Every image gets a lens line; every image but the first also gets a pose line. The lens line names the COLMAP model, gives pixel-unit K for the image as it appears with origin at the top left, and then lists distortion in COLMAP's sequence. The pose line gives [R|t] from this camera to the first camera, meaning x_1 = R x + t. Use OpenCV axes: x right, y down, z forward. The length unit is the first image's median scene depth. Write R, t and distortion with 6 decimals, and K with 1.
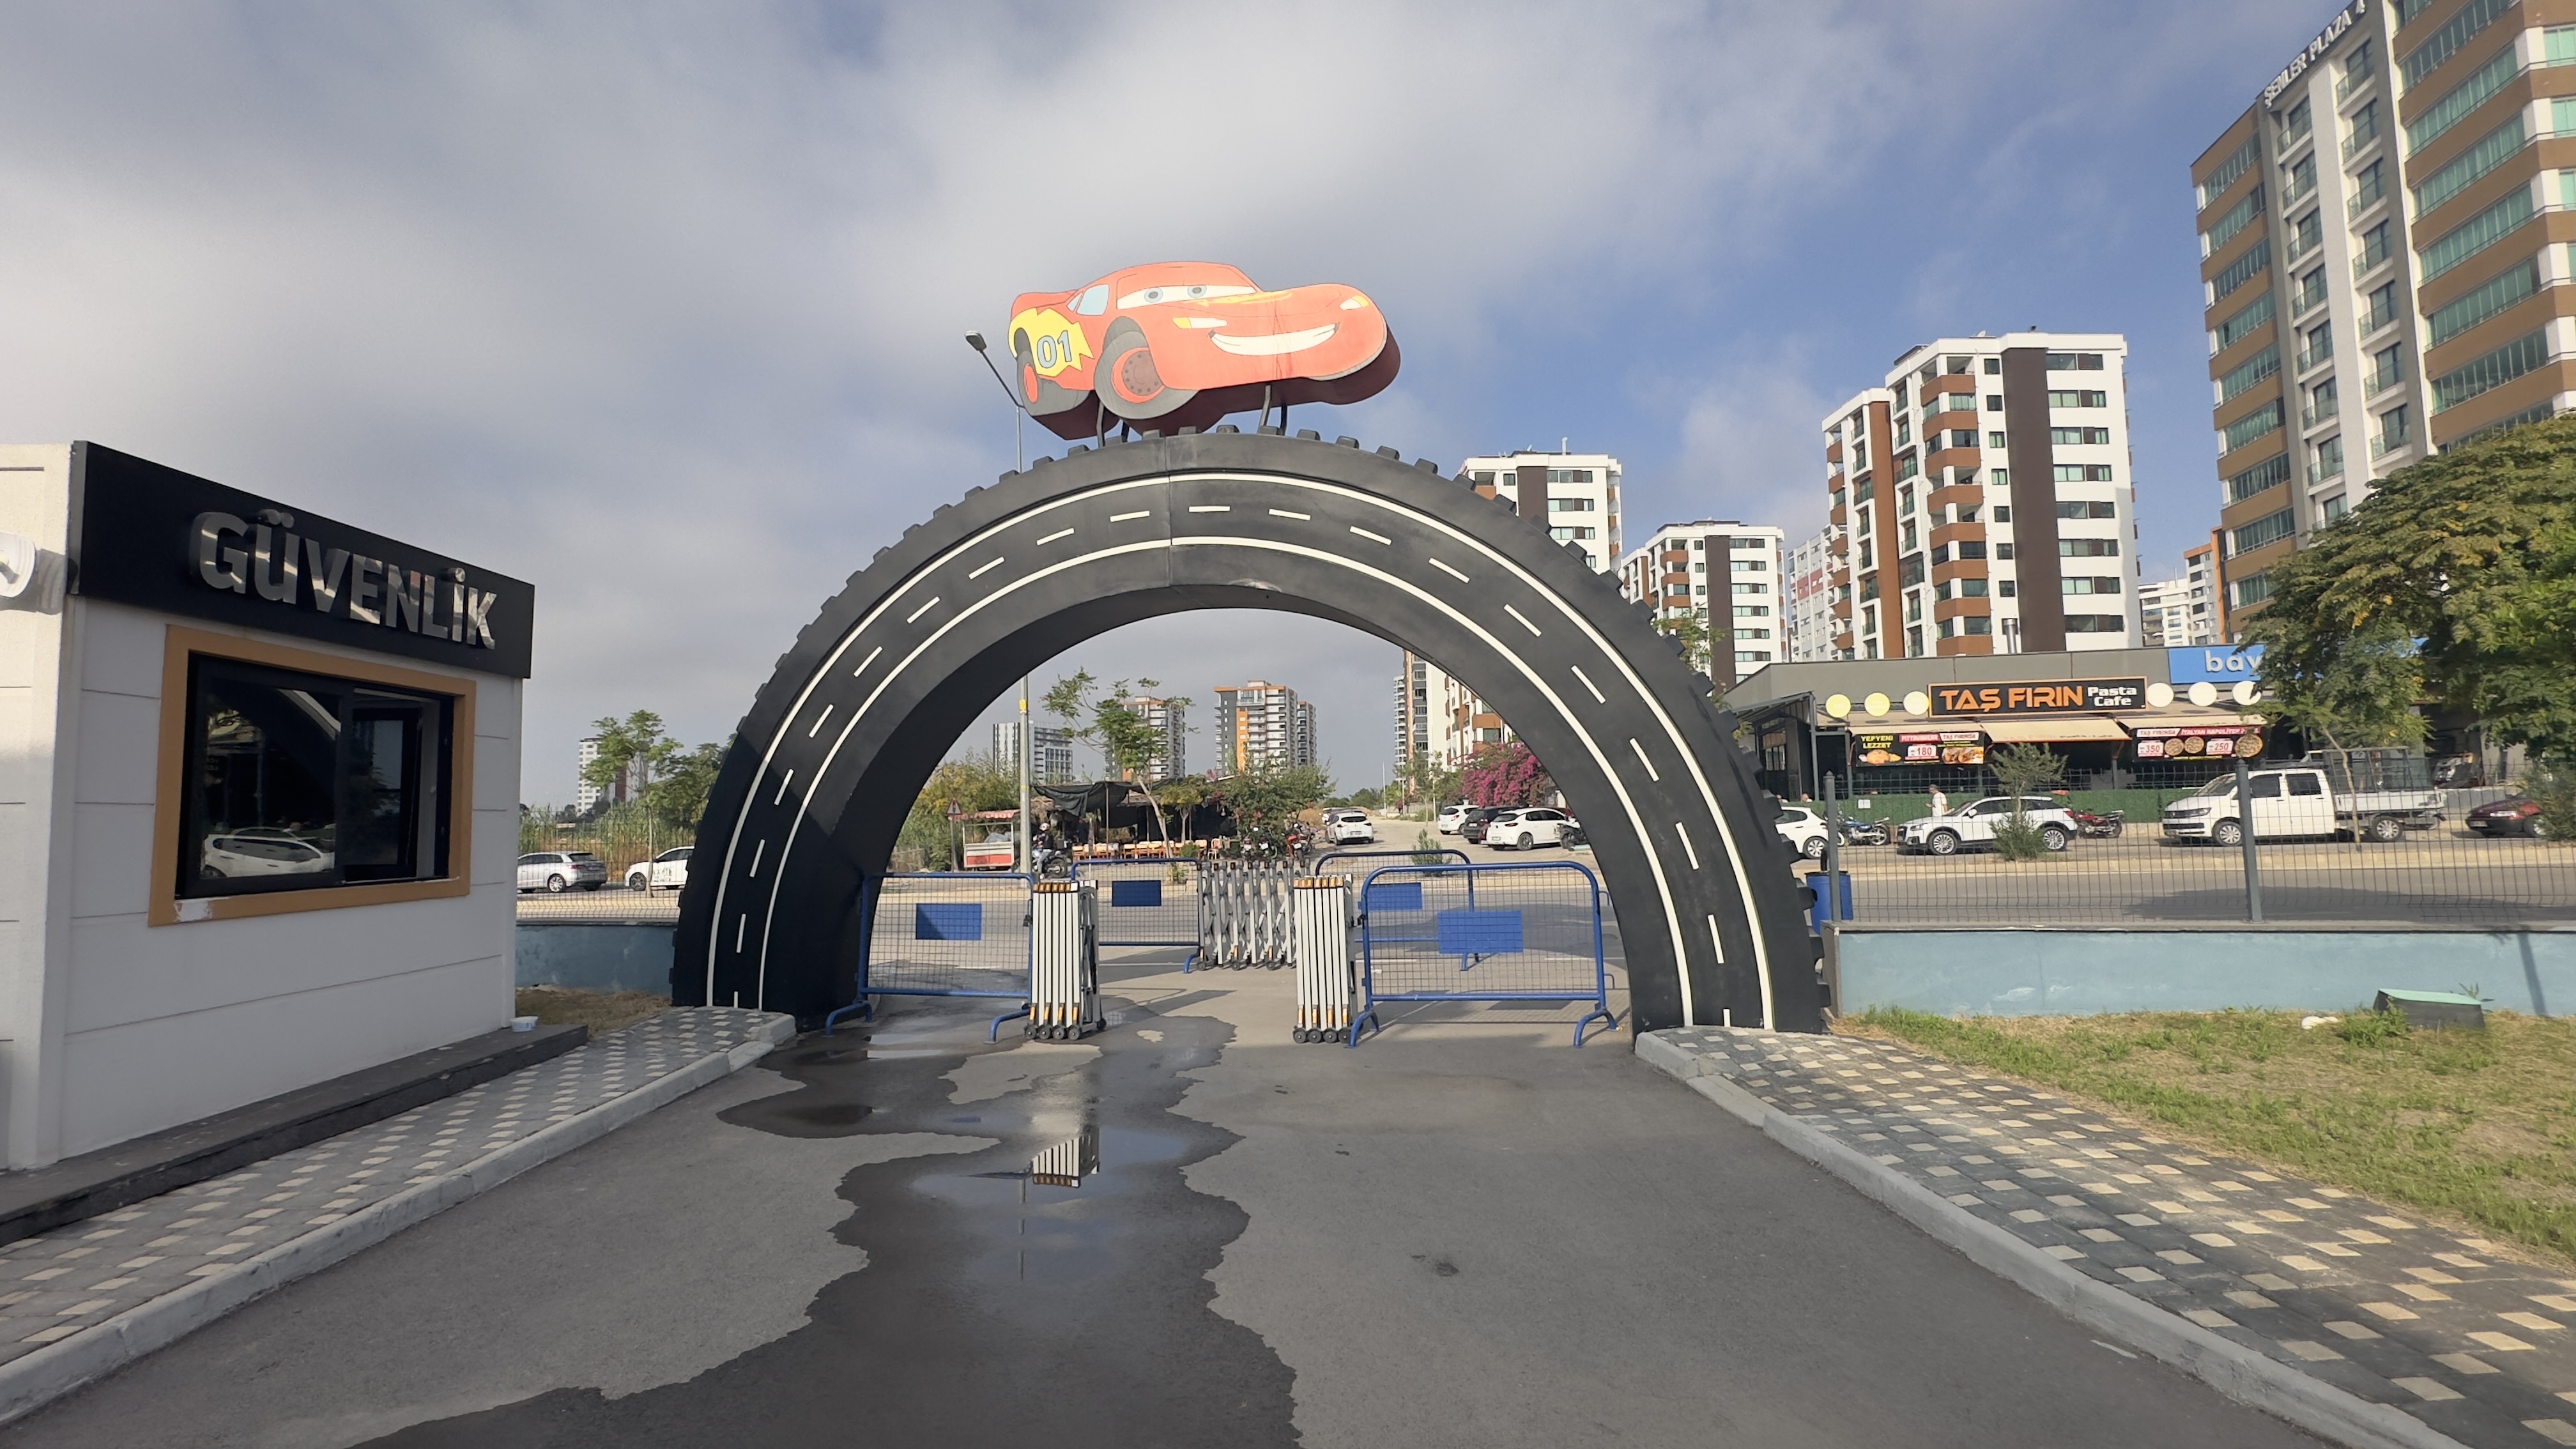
lens RADIAL K [[1174.1, 0, 1288.0], [0, 1174.1, 724.5], [0, 0, 1]] dist [-0.003330, -0.000646]
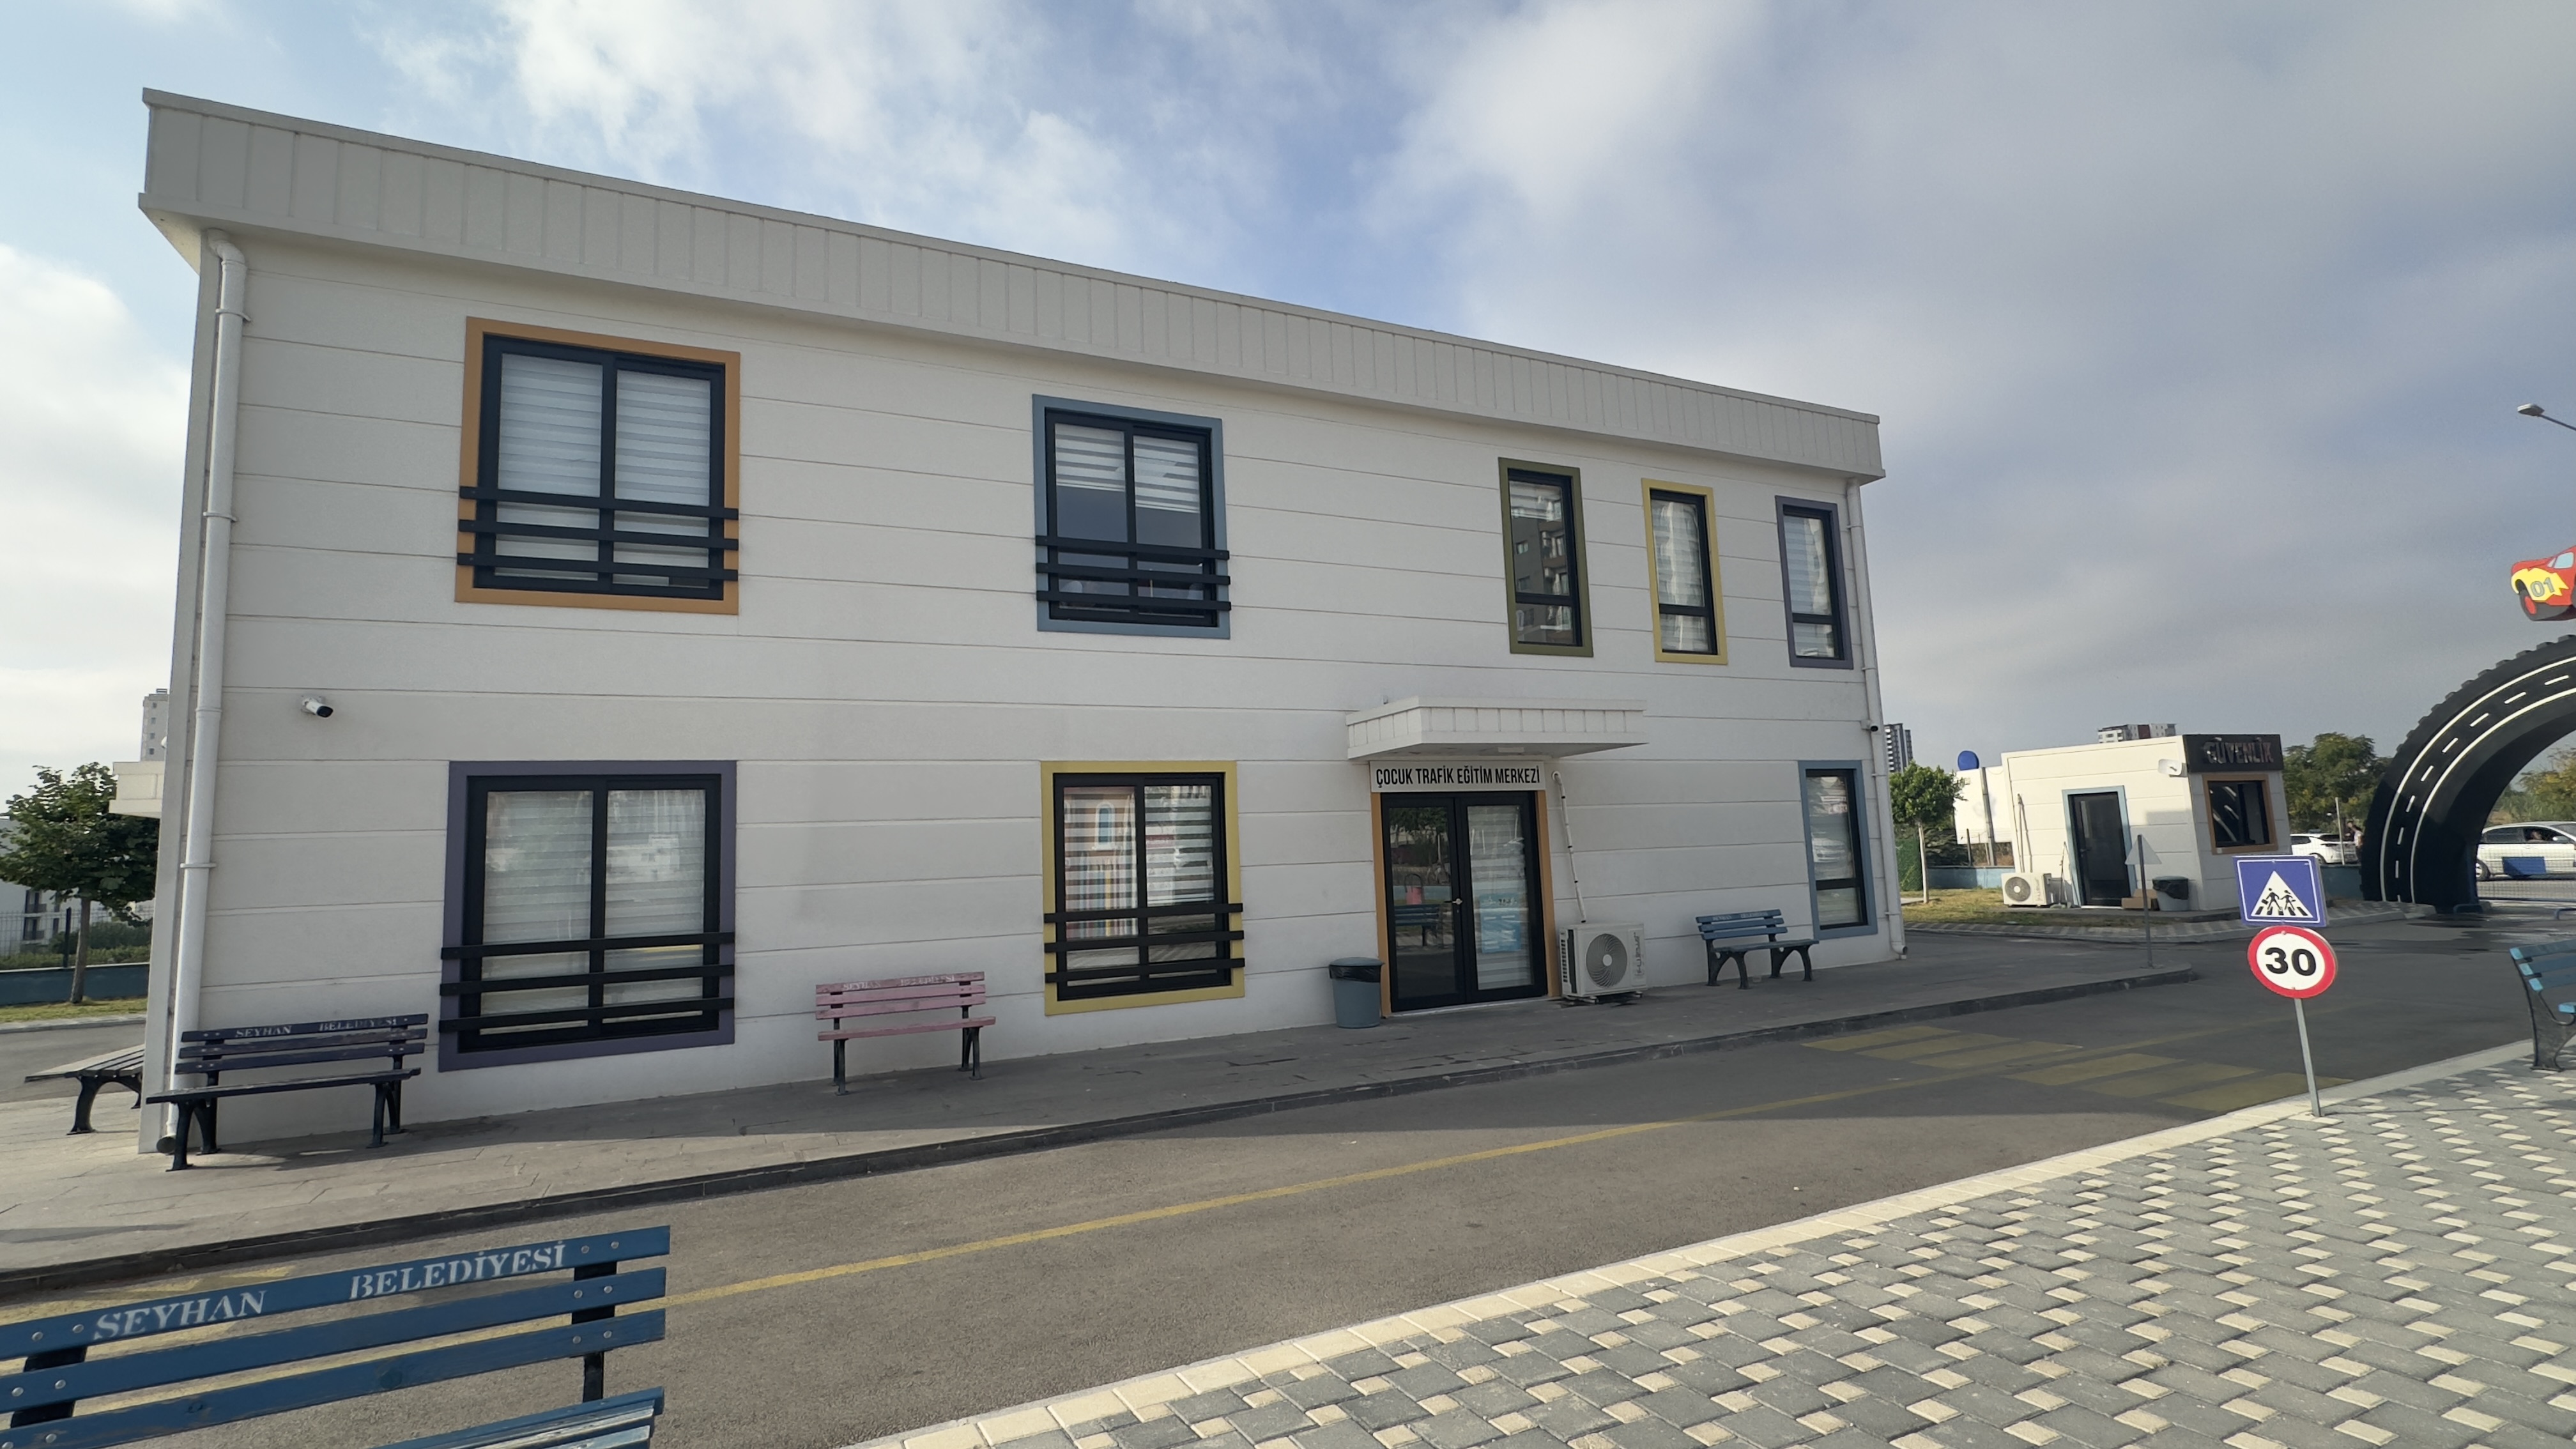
lens RADIAL K [[1174.1, 0, 1288.0], [0, 1174.1, 724.5], [0, 0, 1]] dist [-0.003330, -0.000646]
pose [[0.408222, -0.100715, -0.907310, 0.737686], [0.105774, 0.992420, -0.062572, -0.184801], [0.906734, -0.070426, 0.415780, -1.863927]]
